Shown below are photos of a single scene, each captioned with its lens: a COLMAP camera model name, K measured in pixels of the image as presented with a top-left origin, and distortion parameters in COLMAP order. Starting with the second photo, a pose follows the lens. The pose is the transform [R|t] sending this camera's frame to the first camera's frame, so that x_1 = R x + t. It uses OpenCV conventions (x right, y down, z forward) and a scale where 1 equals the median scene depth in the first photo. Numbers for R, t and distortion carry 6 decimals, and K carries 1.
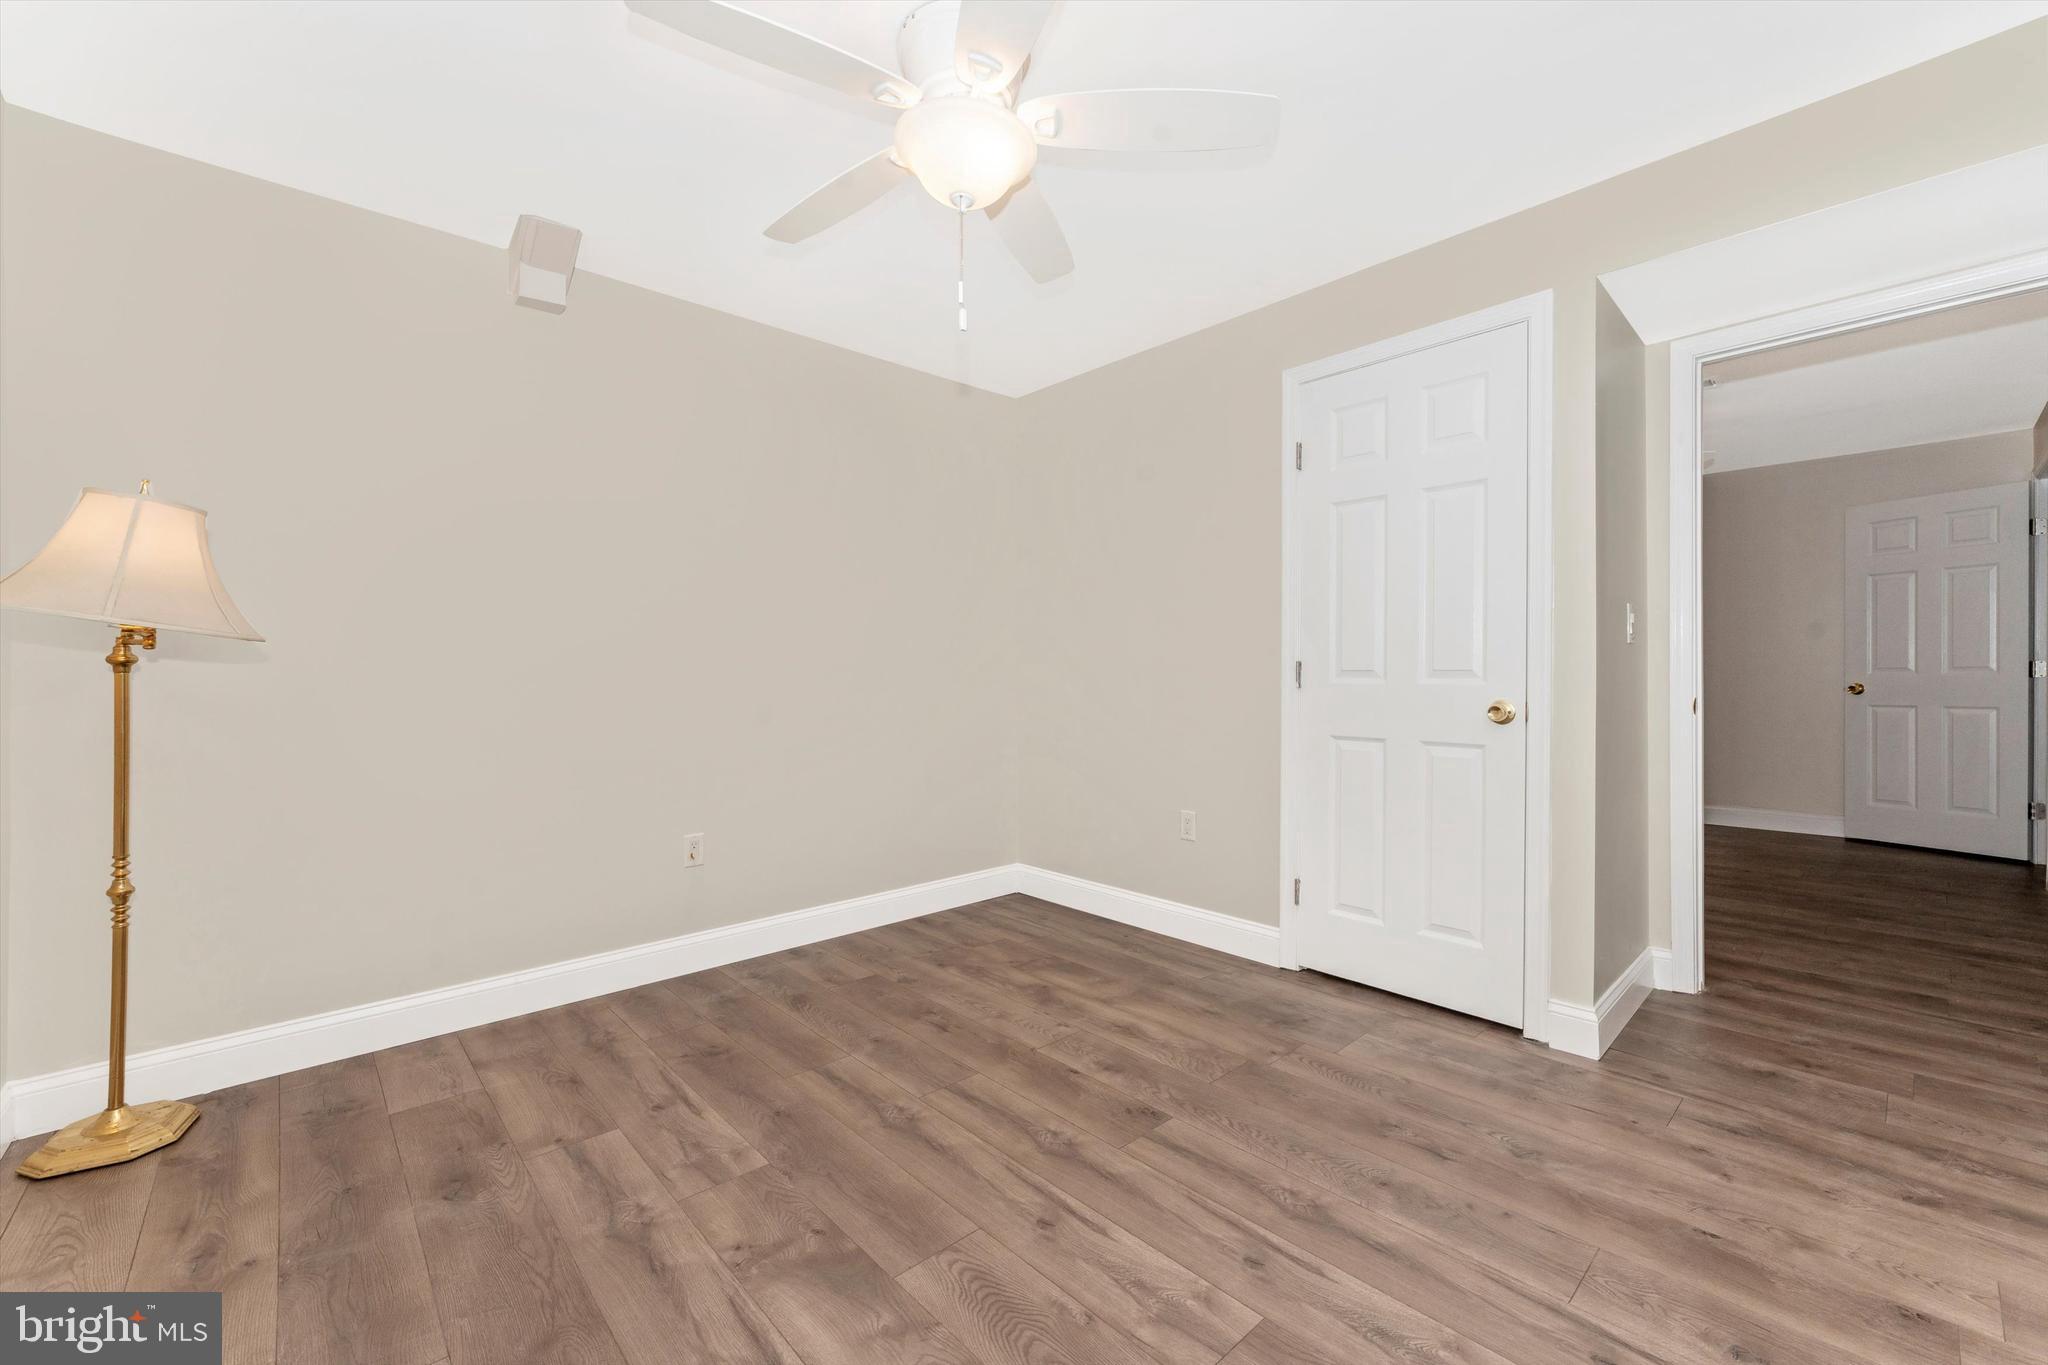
lens RADIAL K [[818.5, 0, 1027.9], [0, 818.5, 668.9], [0, 0, 1]] dist [0.001250, -0.000056]
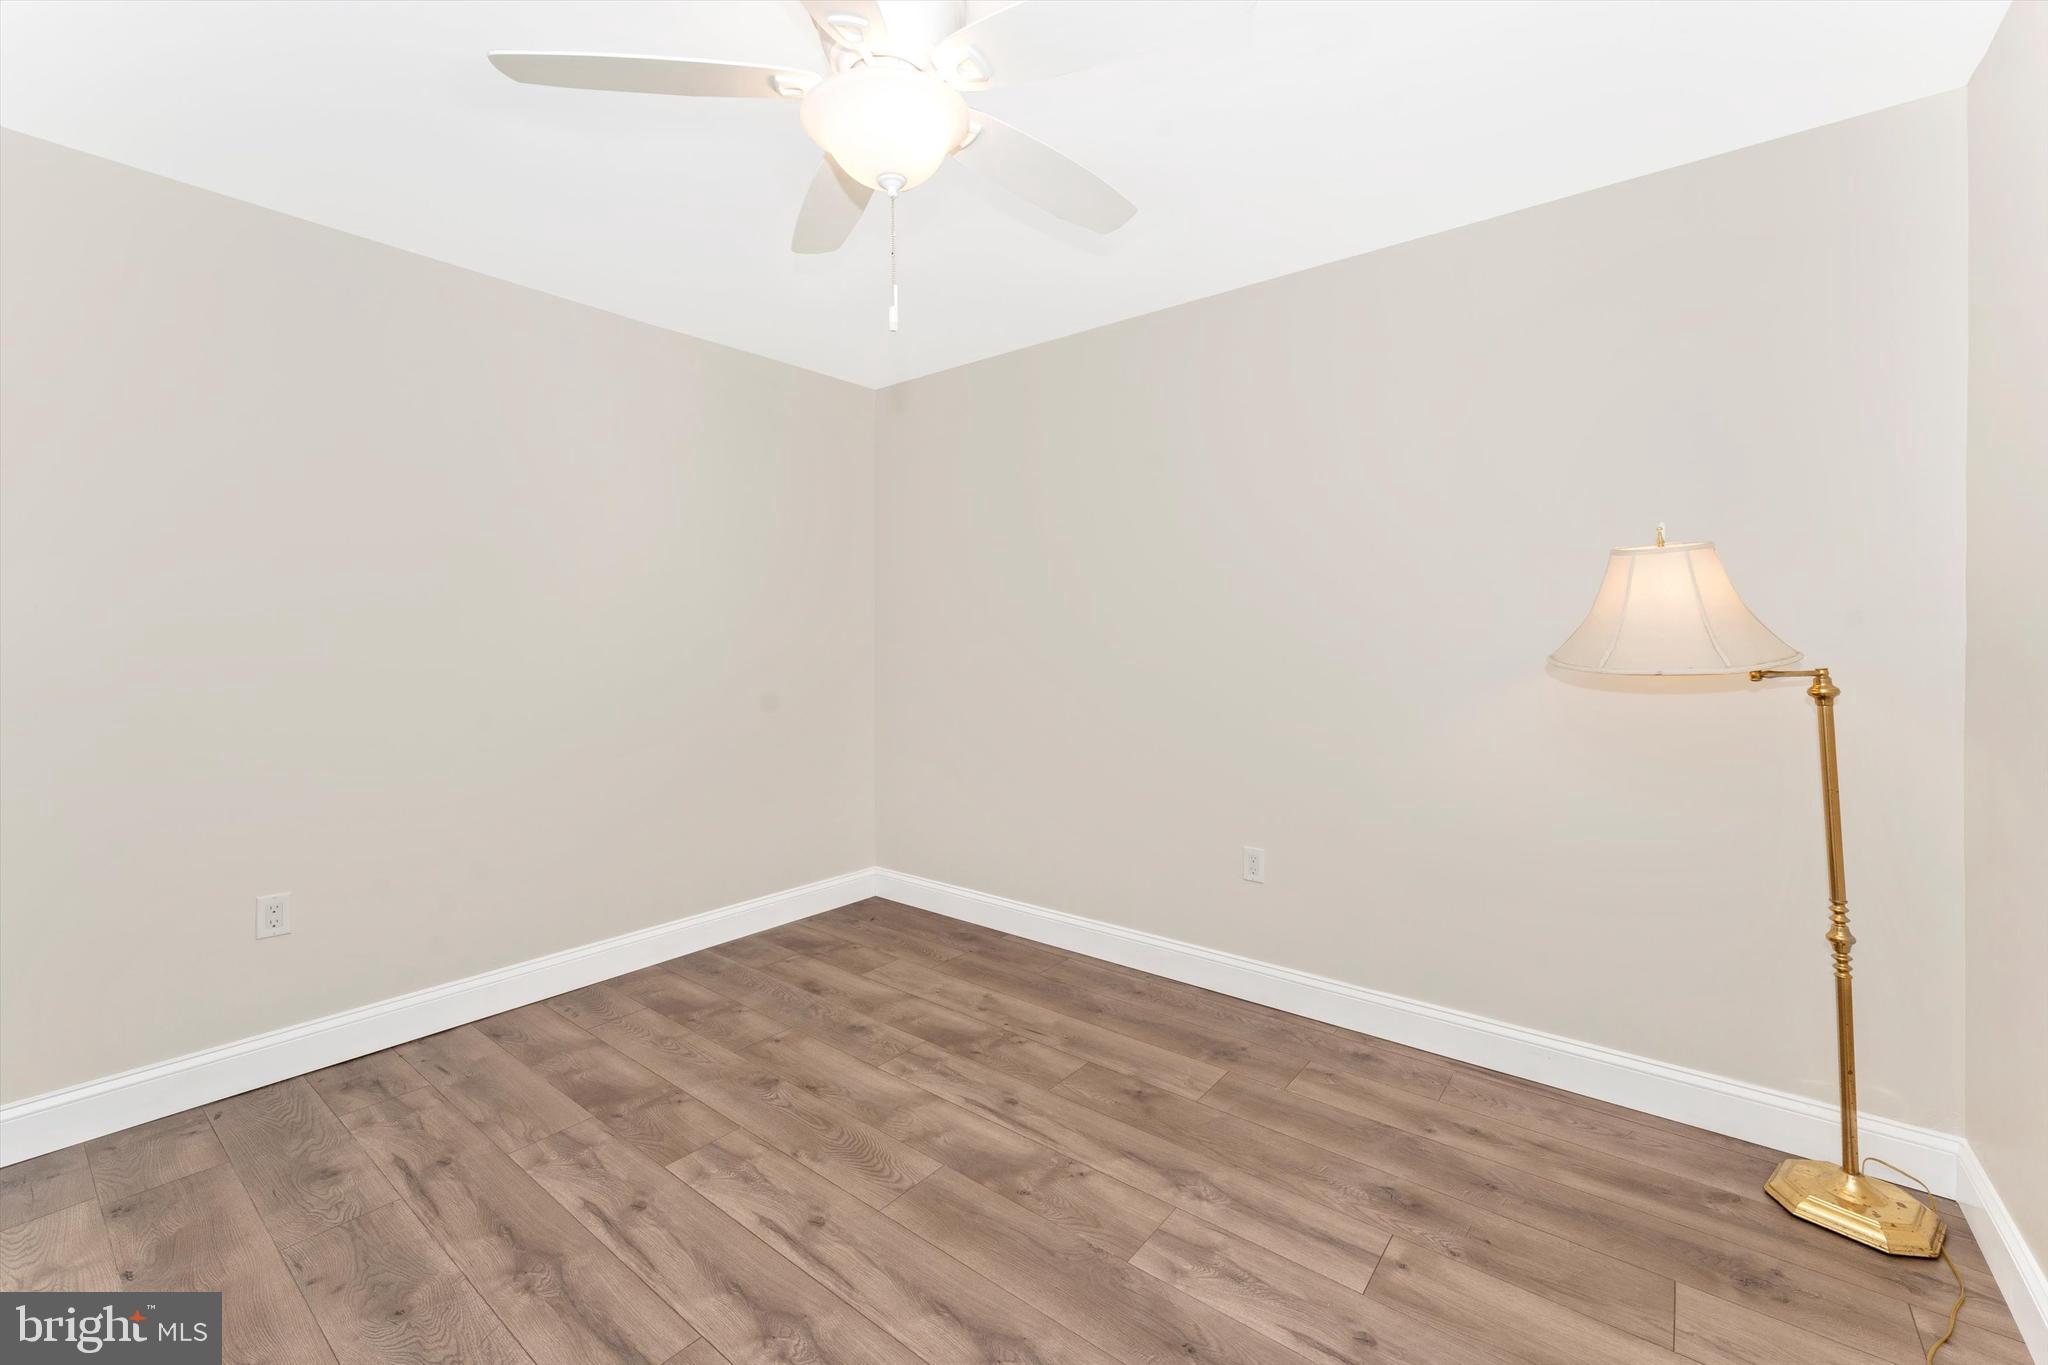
lens RADIAL K [[849.3, 0, 1024.0], [0, 849.3, 682.5], [0, 0, 1]] dist [0.000450, 0.000136]
pose [[-0.987247, 0.009886, -0.158892, -0.063893], [0.003472, 0.999170, 0.040593, -0.053166], [0.159161, 0.039524, -0.986461, 1.773841]]
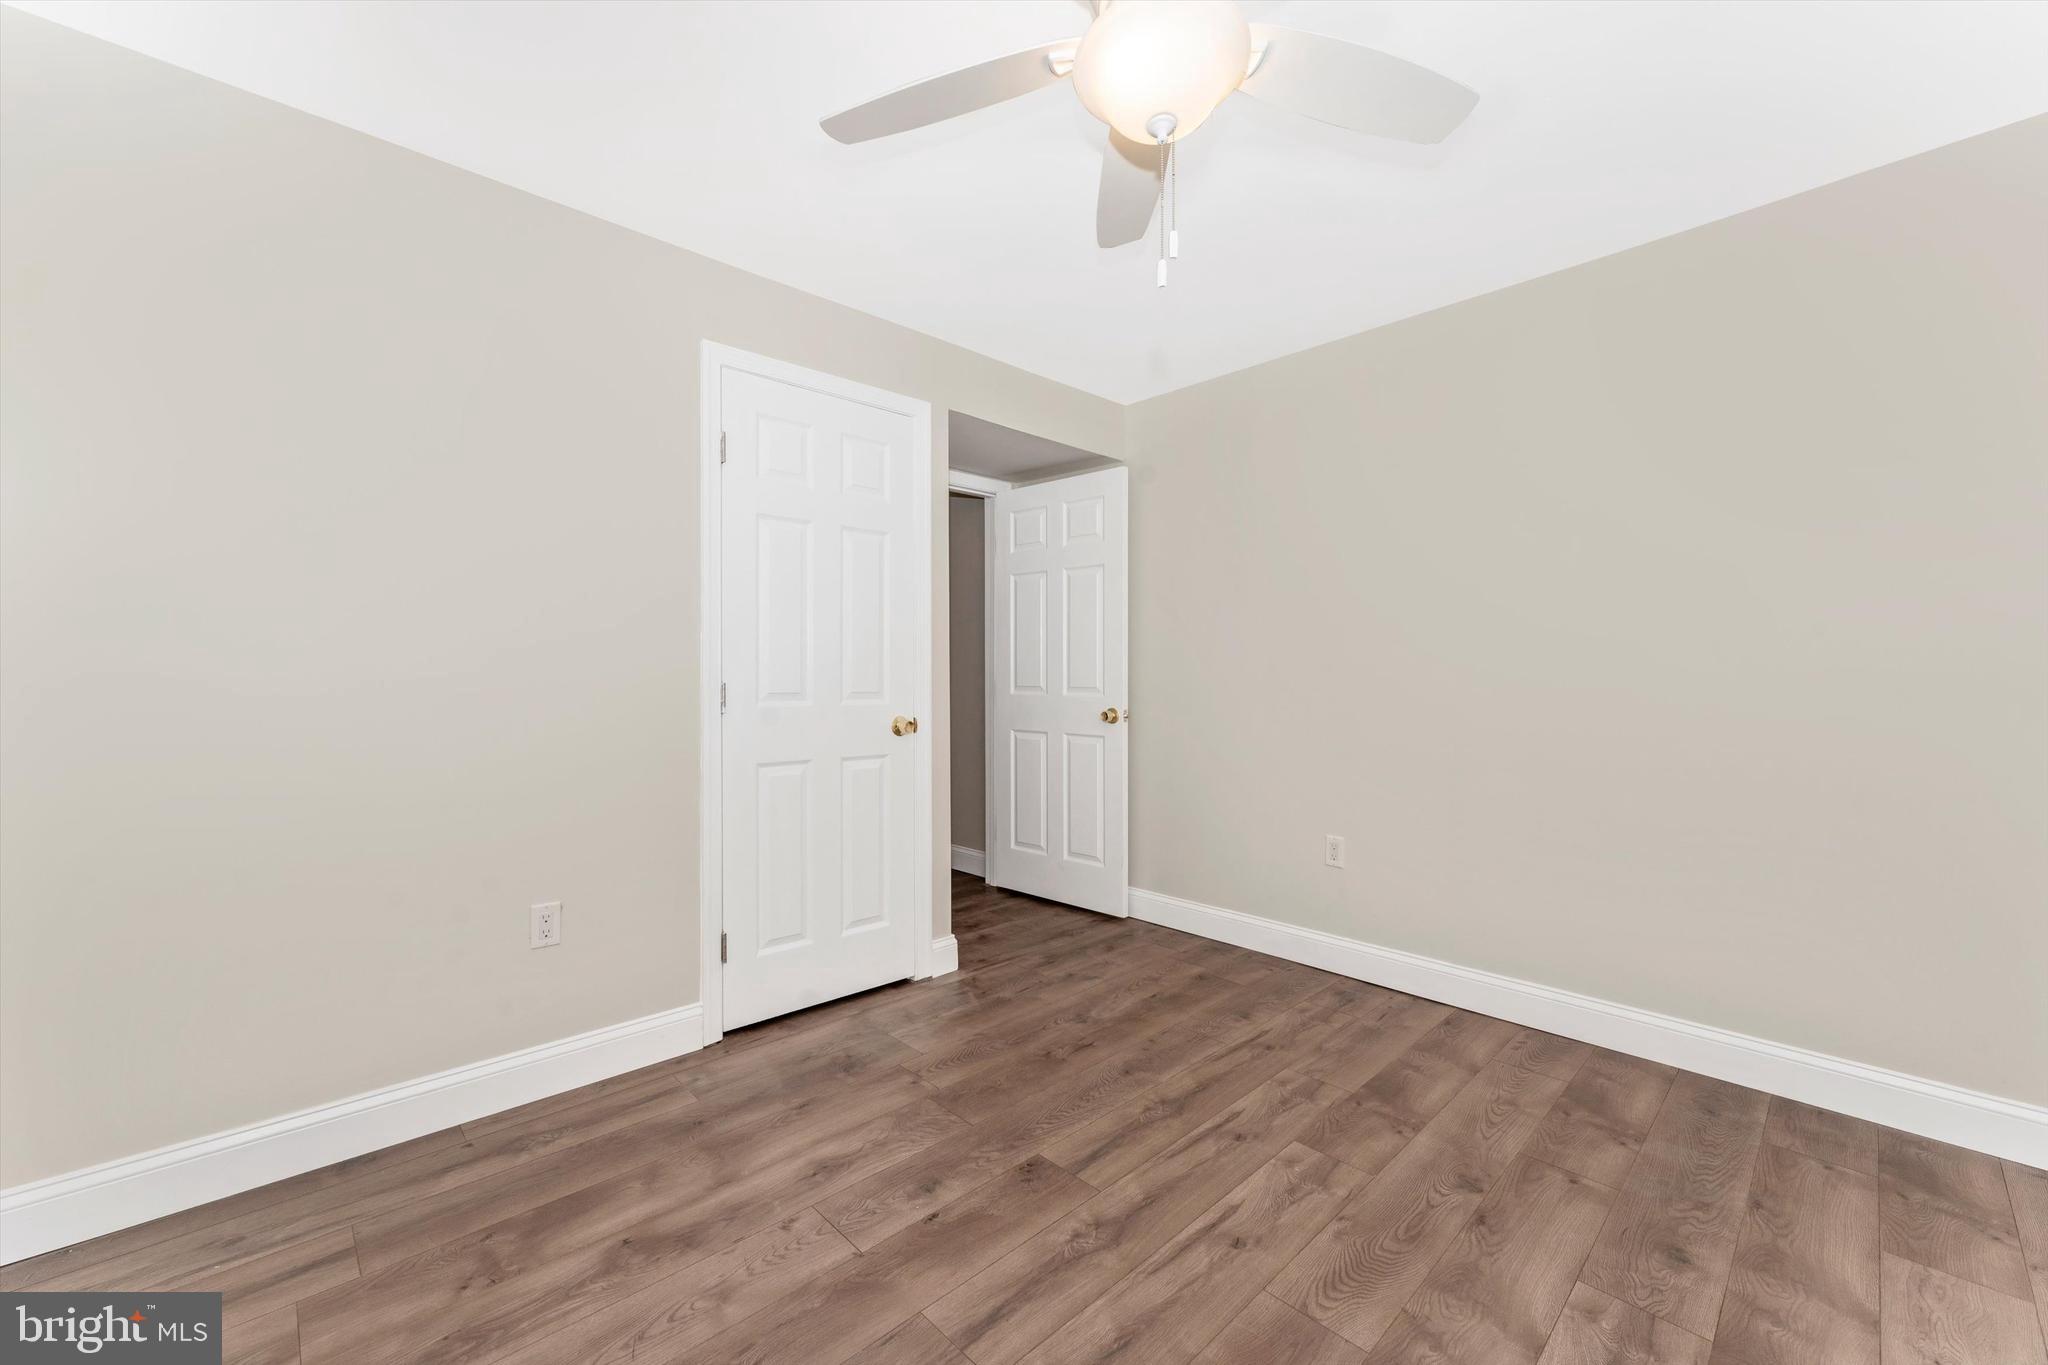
lens RADIAL K [[819.2, 0, 1021.9], [0, 819.2, 669.2], [0, 0, 1]] dist [0.004931, 0.000244]
pose [[-0.011610, 0.011690, 0.999864, -0.865780], [-0.012236, 0.999855, -0.011832, -0.028038], [-0.999858, -0.012371, -0.011465, 1.094084]]
